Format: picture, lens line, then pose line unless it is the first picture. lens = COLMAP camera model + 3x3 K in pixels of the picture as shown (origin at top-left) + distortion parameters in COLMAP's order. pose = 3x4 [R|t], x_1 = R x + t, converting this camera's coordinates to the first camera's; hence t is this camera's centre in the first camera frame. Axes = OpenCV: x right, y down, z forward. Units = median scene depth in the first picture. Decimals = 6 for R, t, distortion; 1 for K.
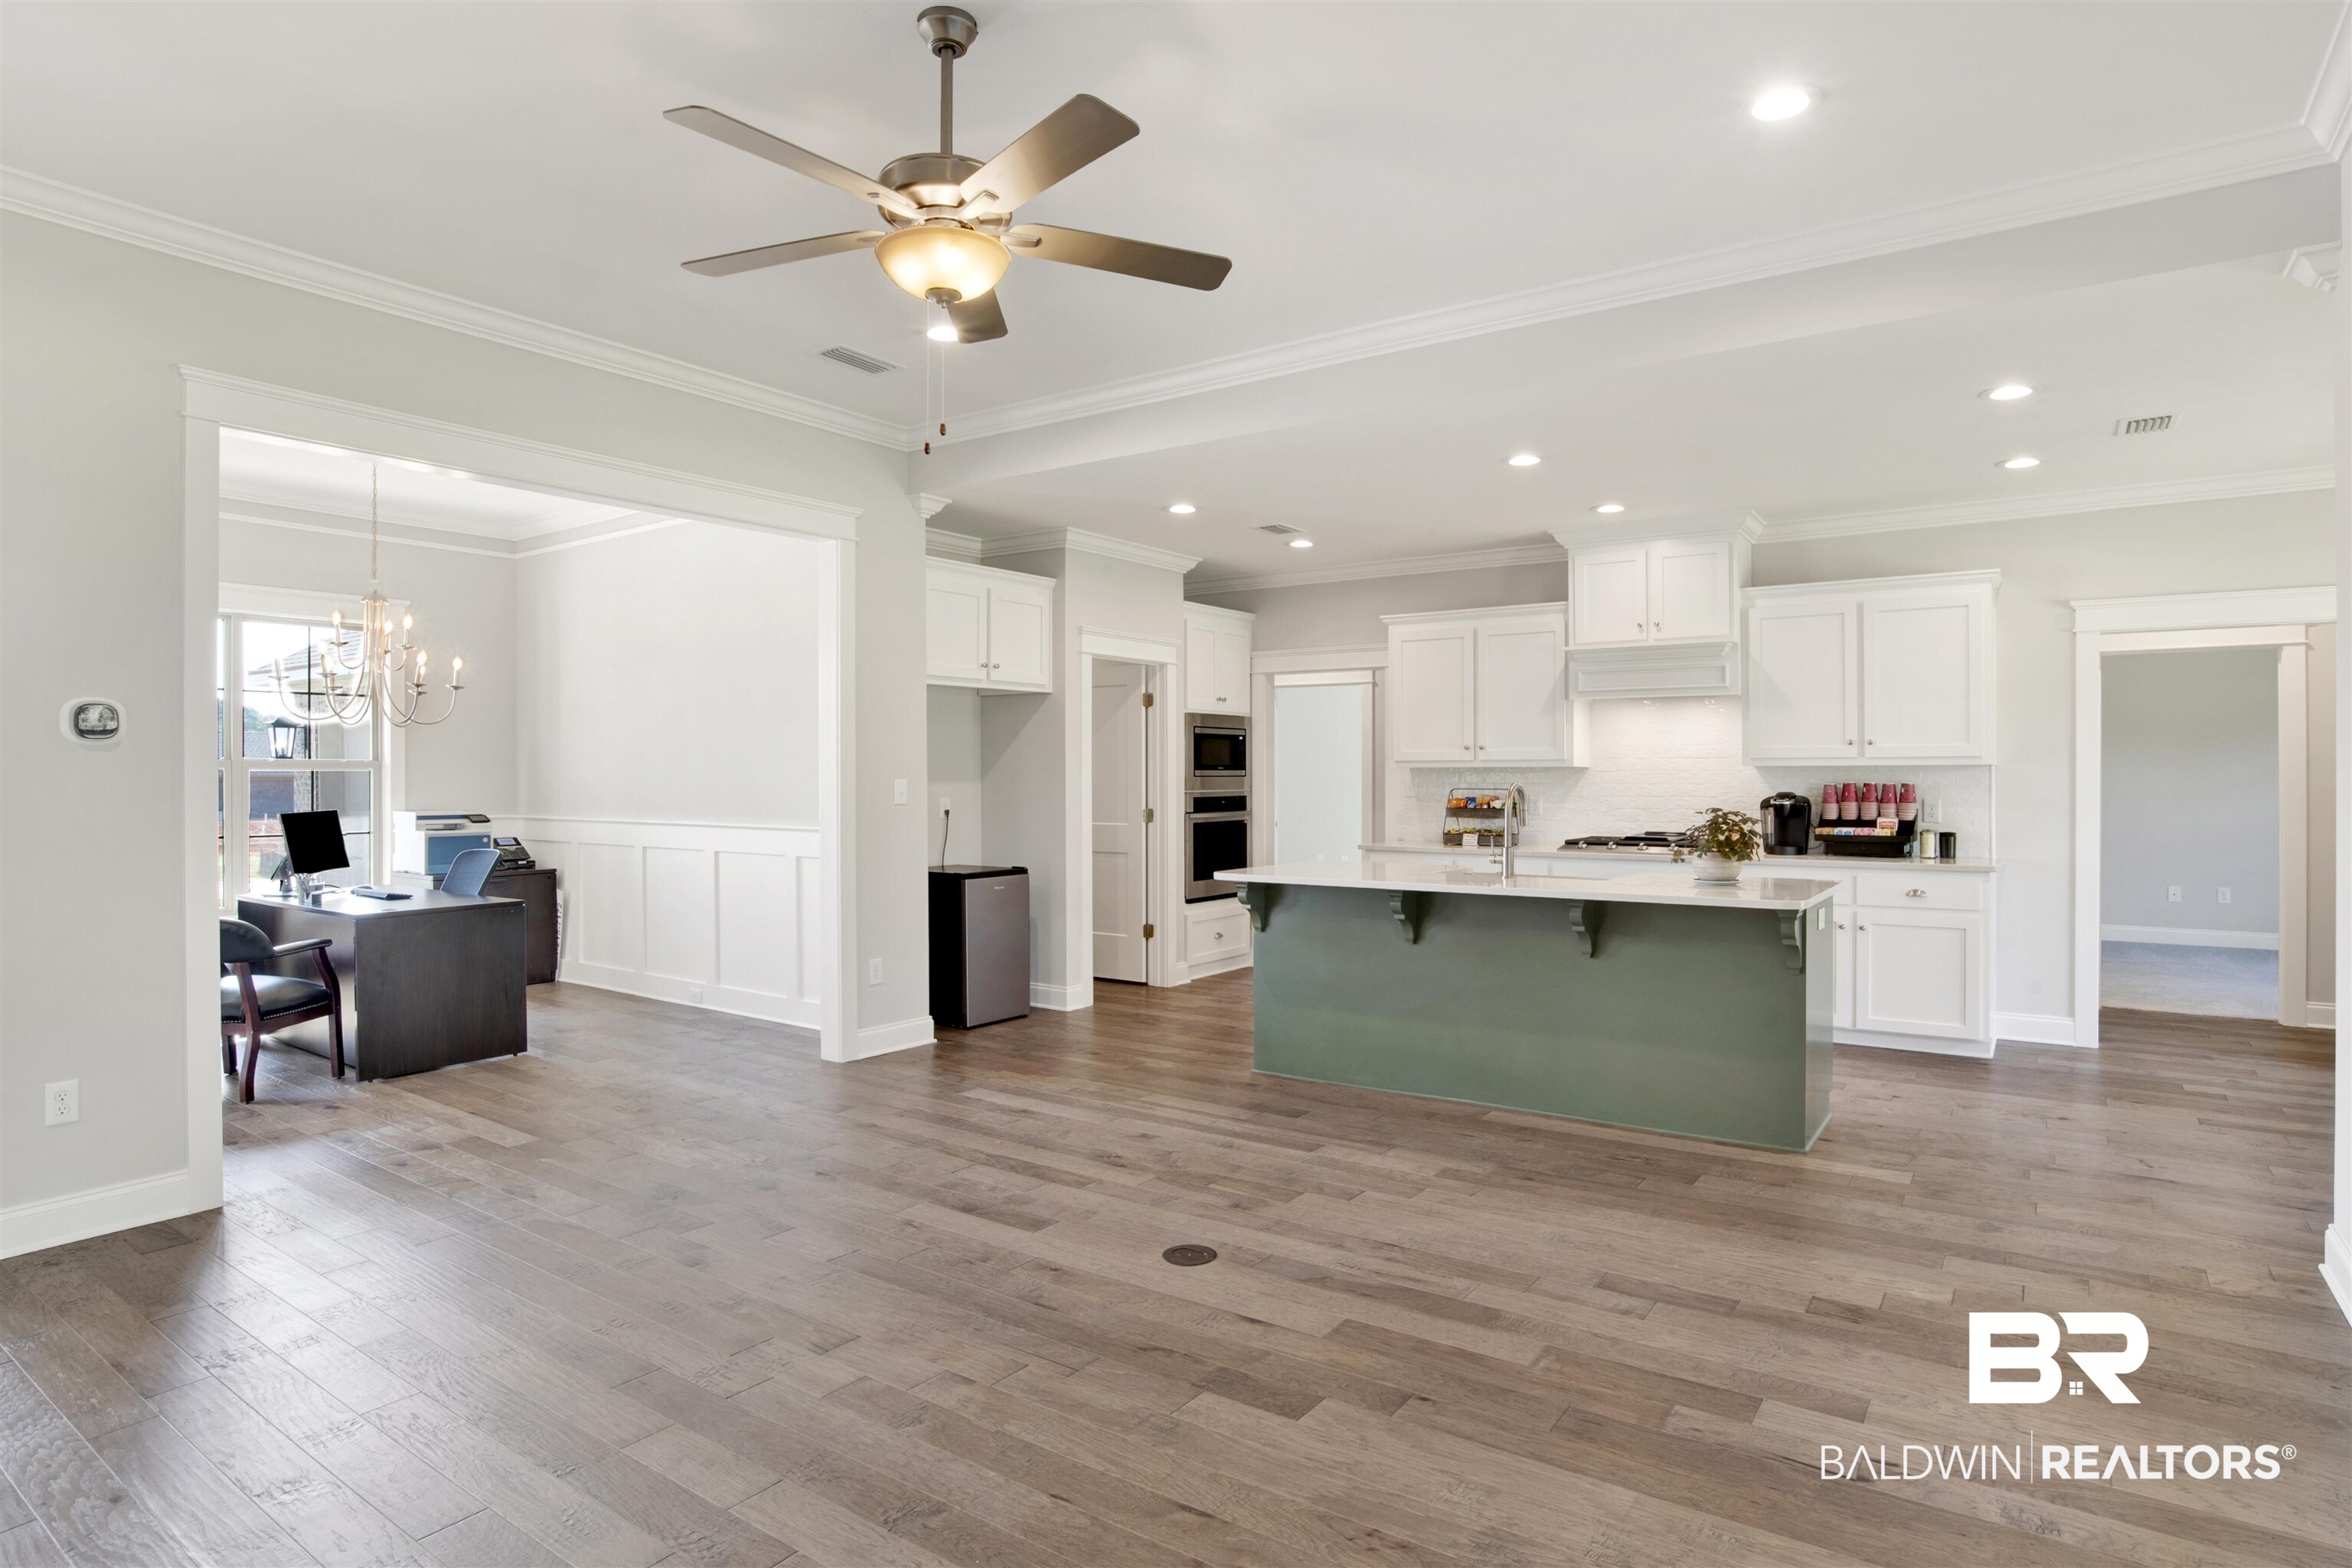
lens RADIAL K [[1250.8, 0, 1197.4], [0, 1250.8, 773.9], [0, 0, 1]] dist [-0.057632, 0.000452]
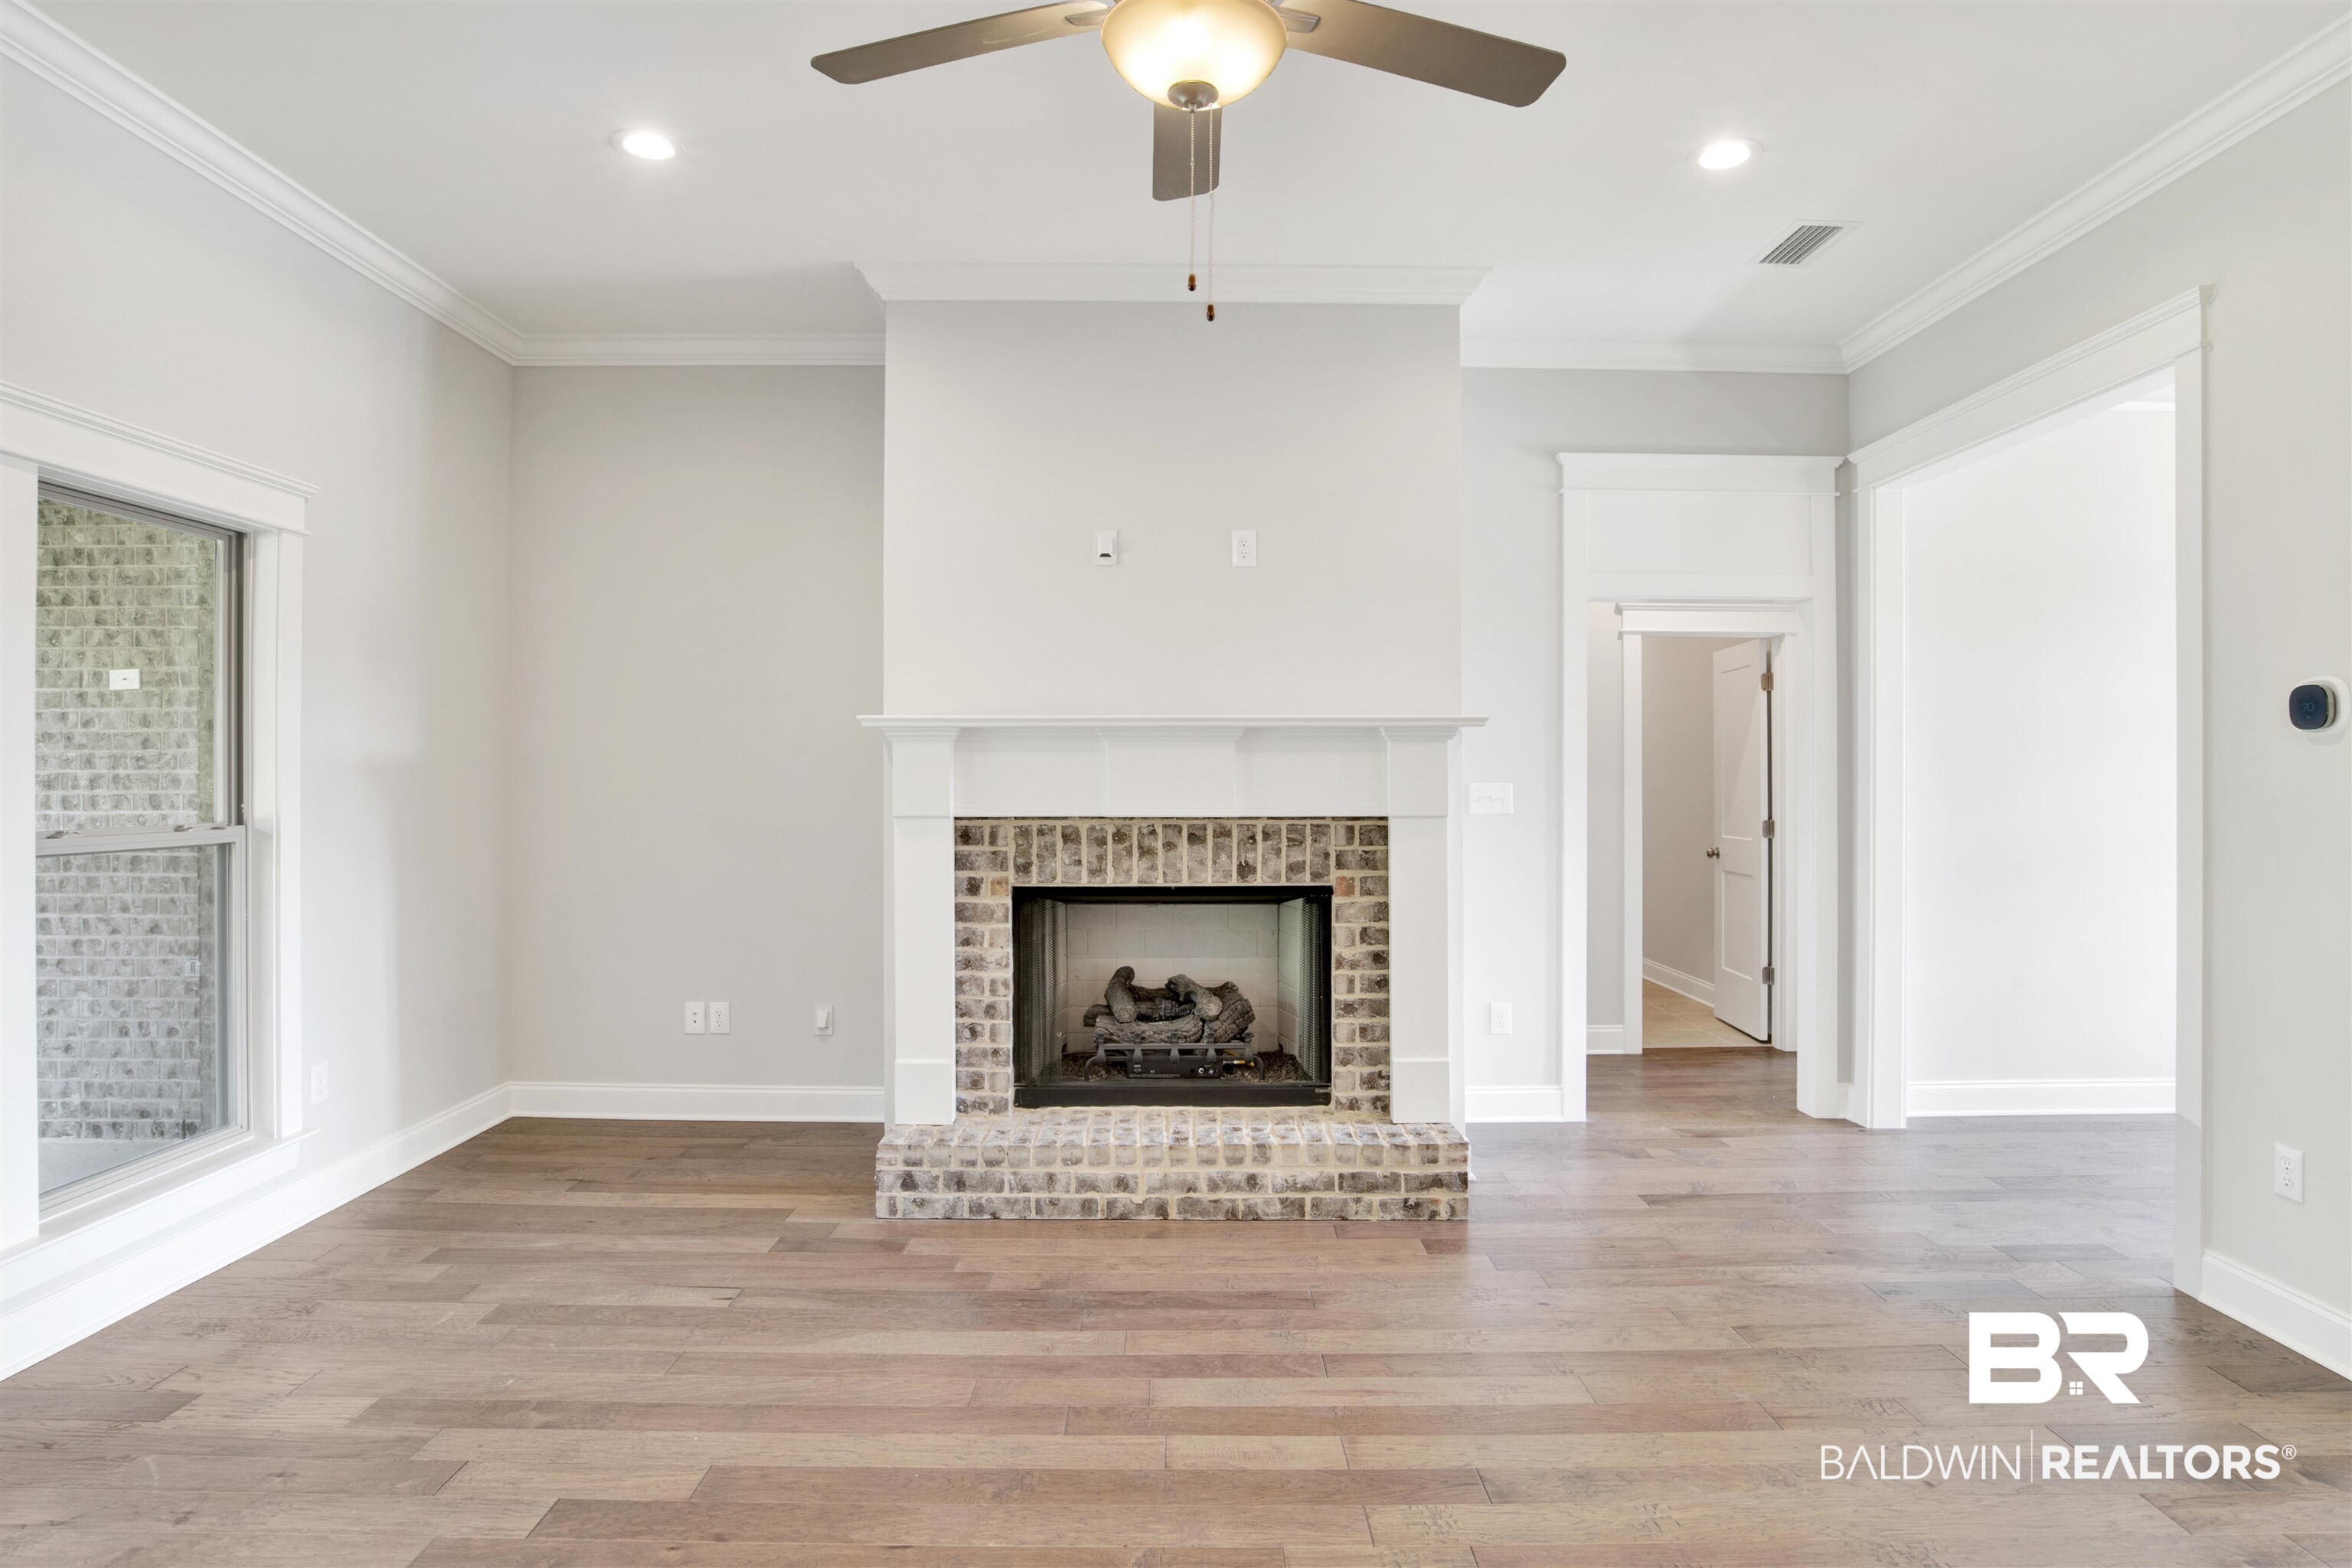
lens RADIAL K [[1283.3, 0, 1176.0], [0, 1283.3, 784.0], [0, 0, 1]] dist [-0.076593, 0.022674]
pose [[-0.816940, 0.005711, -0.576695, 0.124412], [0.004541, 0.999984, 0.003470, 0.002049], [0.576705, 0.000216, -0.816952, 0.914195]]
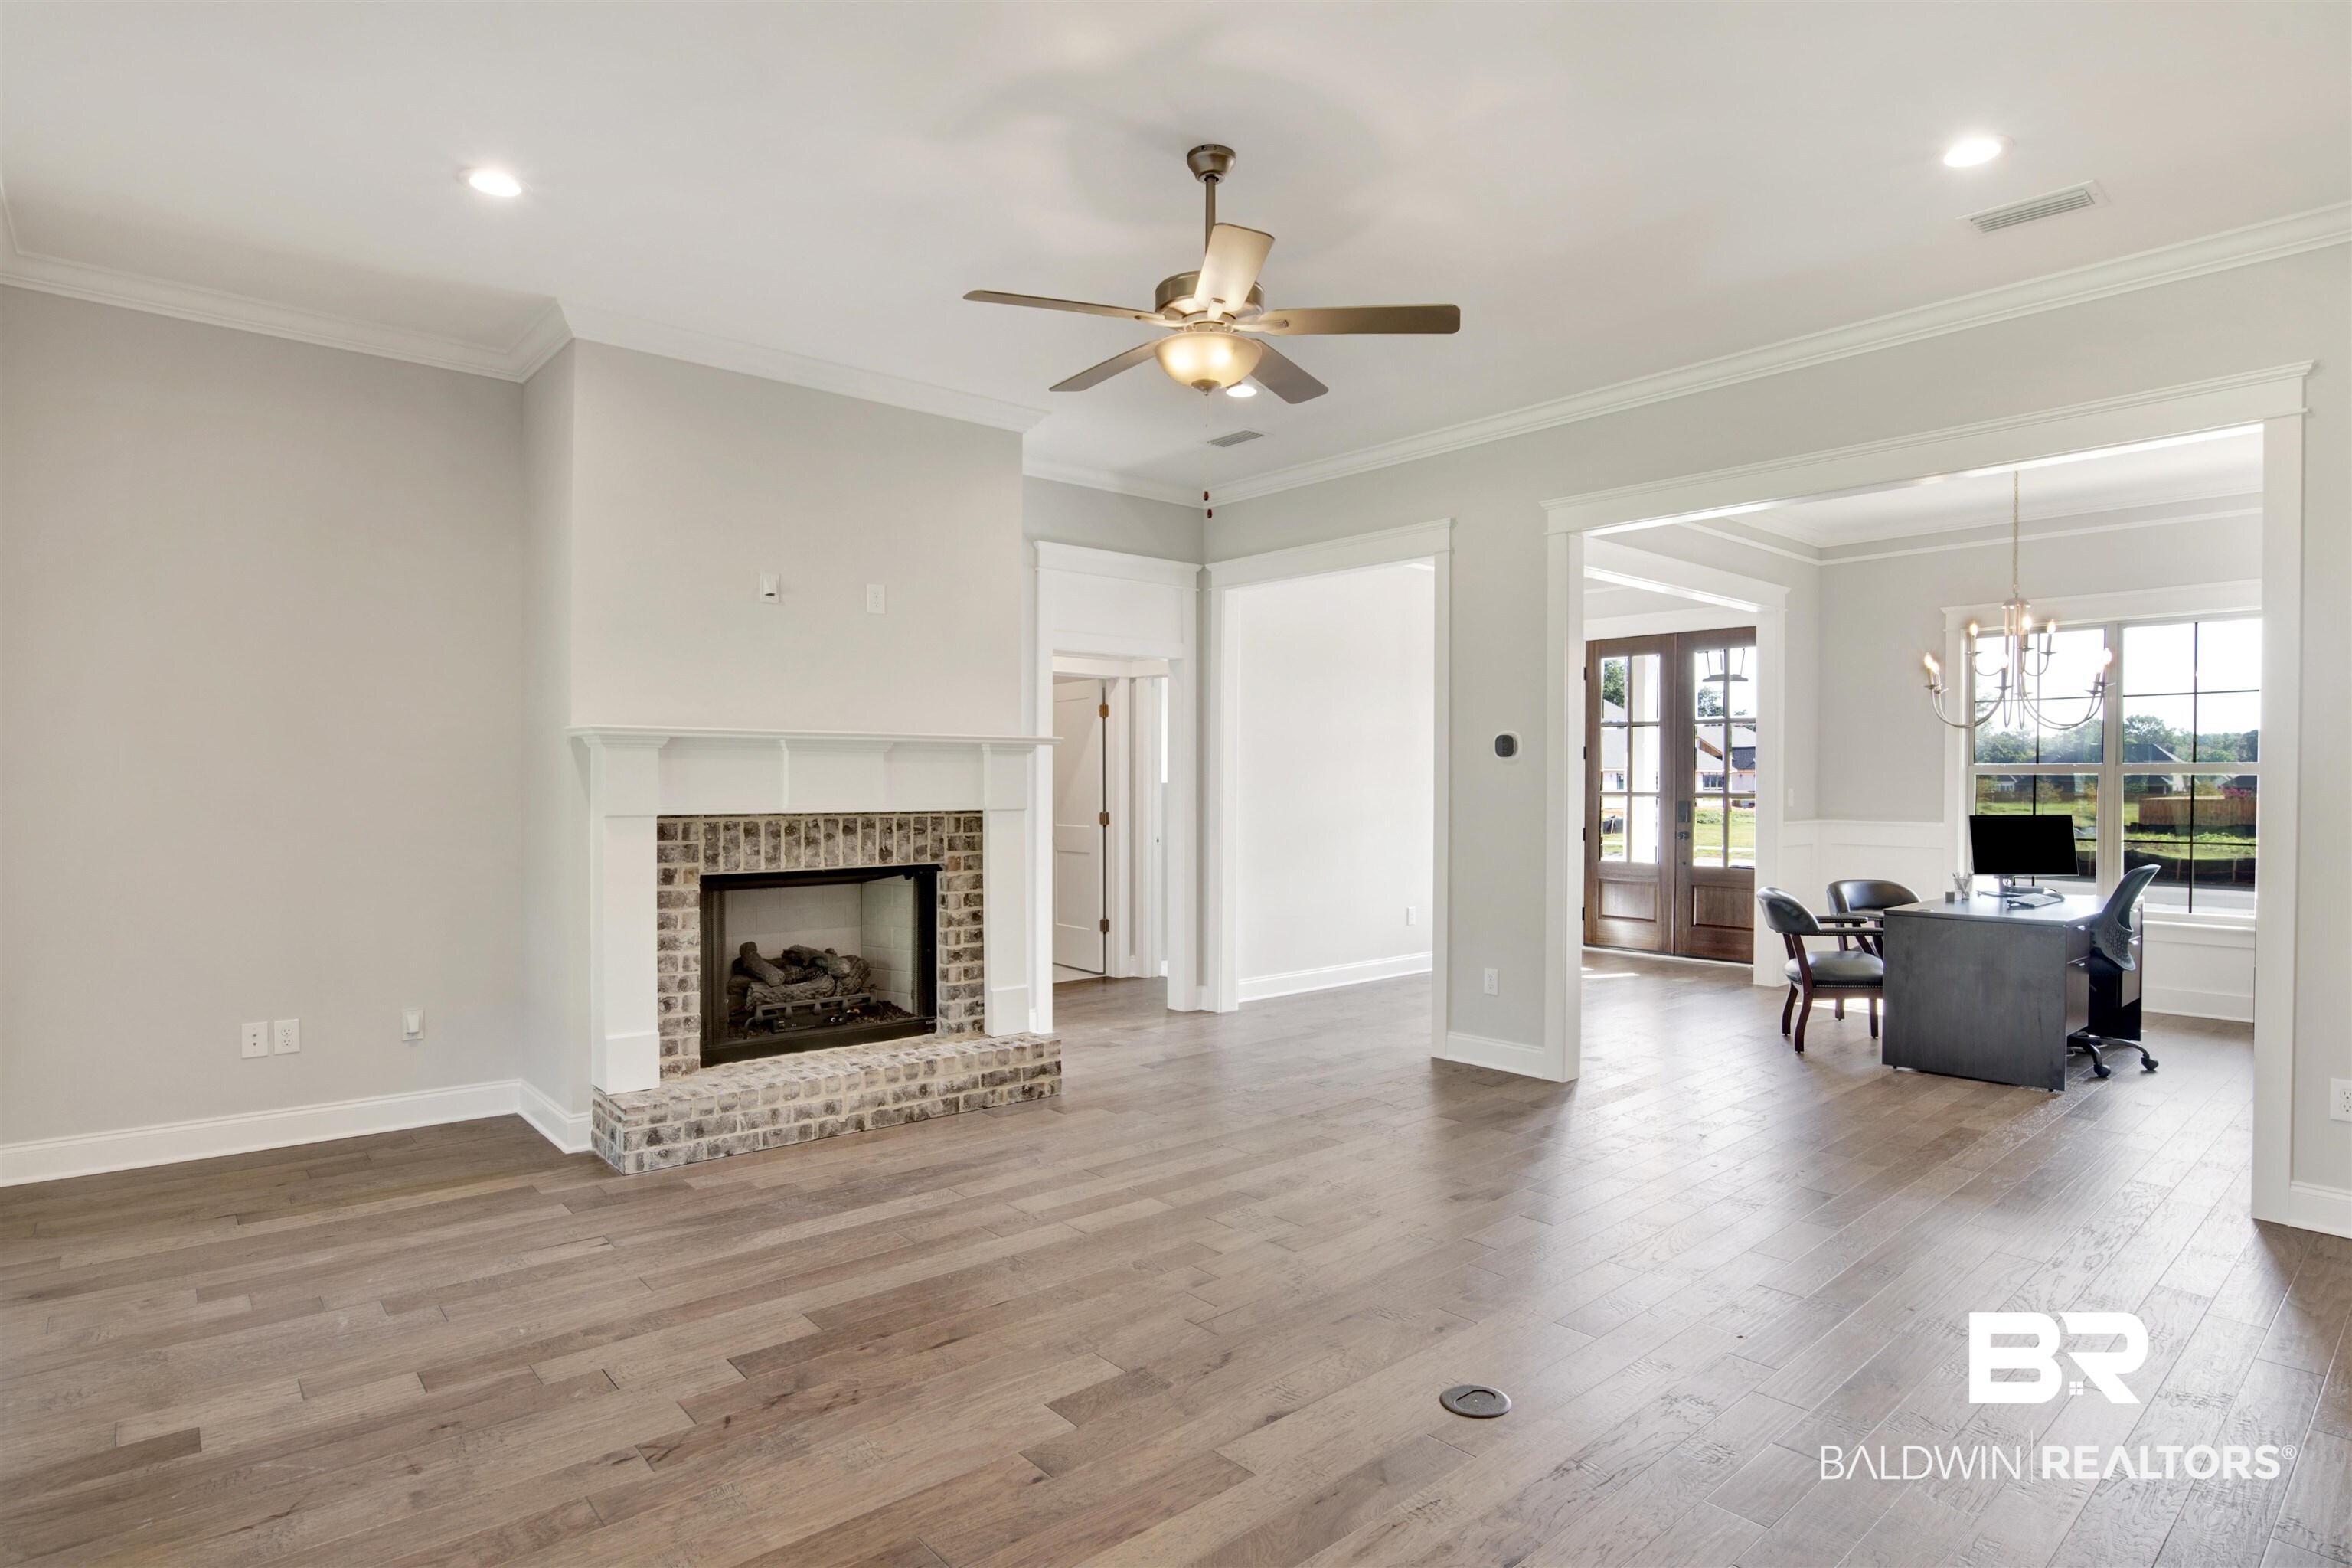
lens RADIAL K [[1258.6, 0, 1182.2], [0, 1258.6, 795.3], [0, 0, 1]] dist [-0.056941, 0.000544]
pose [[-0.243811, 0.014116, -0.969720, 0.575836], [0.001293, 0.999898, 0.014230, -0.001959], [0.969822, 0.002215, -0.243805, 0.741230]]
